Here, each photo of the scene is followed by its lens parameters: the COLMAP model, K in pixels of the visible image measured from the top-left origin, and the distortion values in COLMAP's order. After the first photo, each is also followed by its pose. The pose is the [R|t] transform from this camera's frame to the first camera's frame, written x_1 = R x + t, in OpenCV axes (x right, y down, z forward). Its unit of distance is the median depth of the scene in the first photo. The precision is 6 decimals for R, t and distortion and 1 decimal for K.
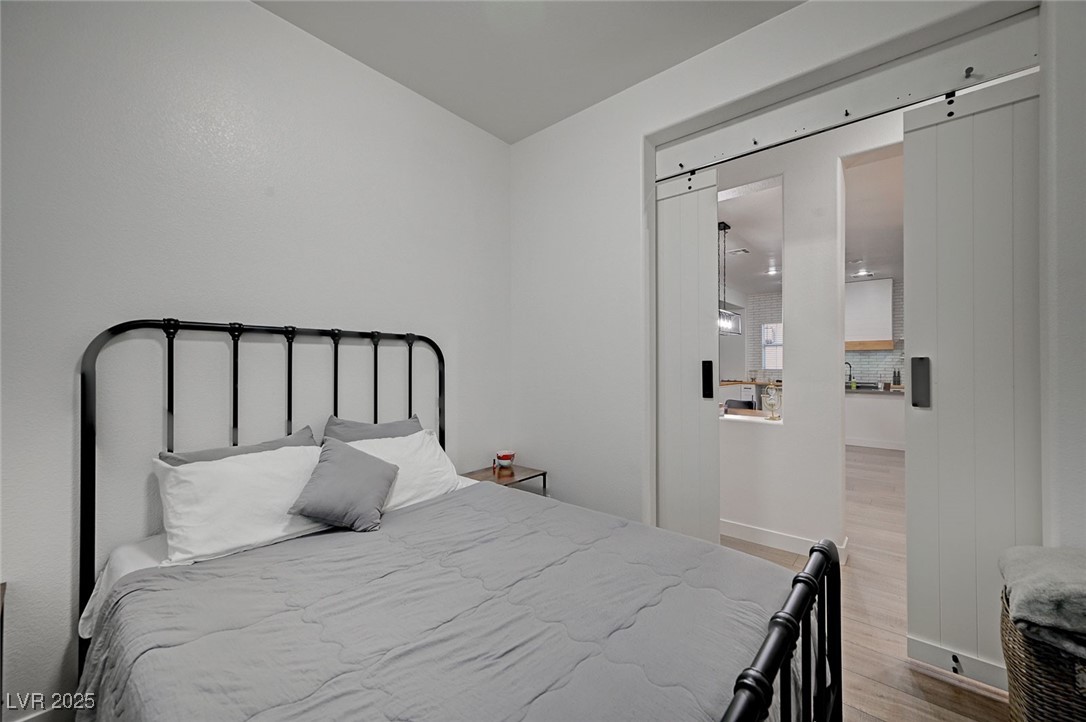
lens RADIAL K [[424.7, 0, 541.6], [0, 424.7, 365.6], [0, 0, 1]] dist [-0.000095, 0.000201]
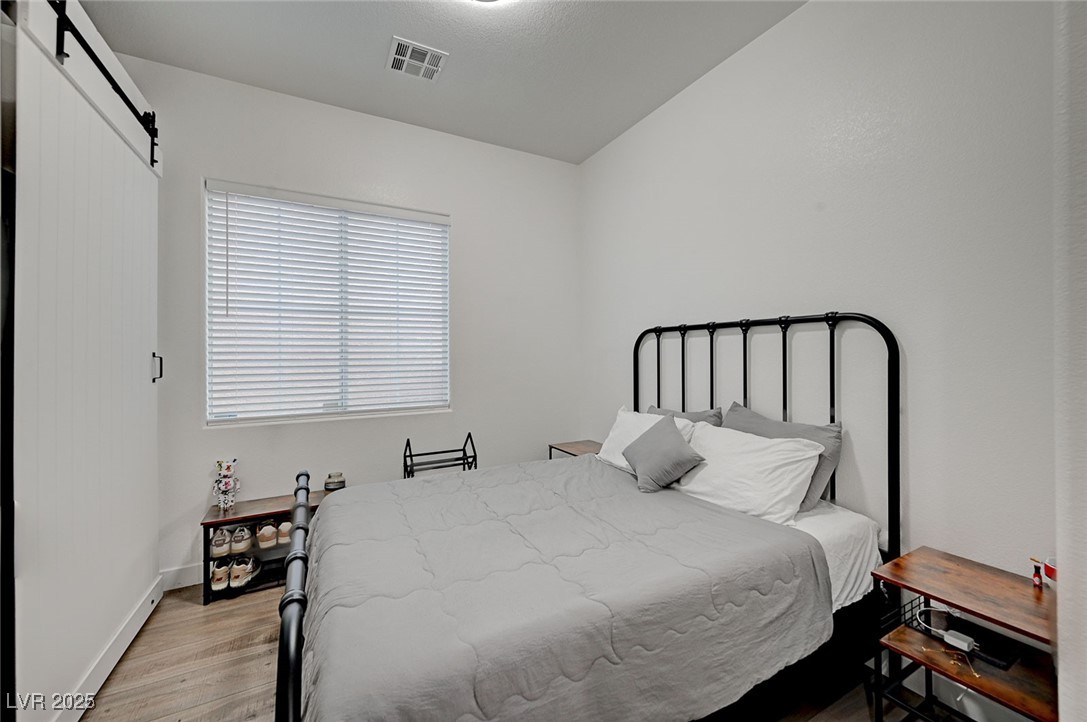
lens RADIAL K [[430.1, 0, 543.5], [0, 430.1, 361.0], [0, 0, 1]] dist [0.006363, 0.000151]
pose [[-0.347121, 0.020377, -0.937599, 0.686887], [0.006007, 0.999792, 0.019505, -0.008577], [0.937801, 0.001138, -0.347171, 0.938300]]
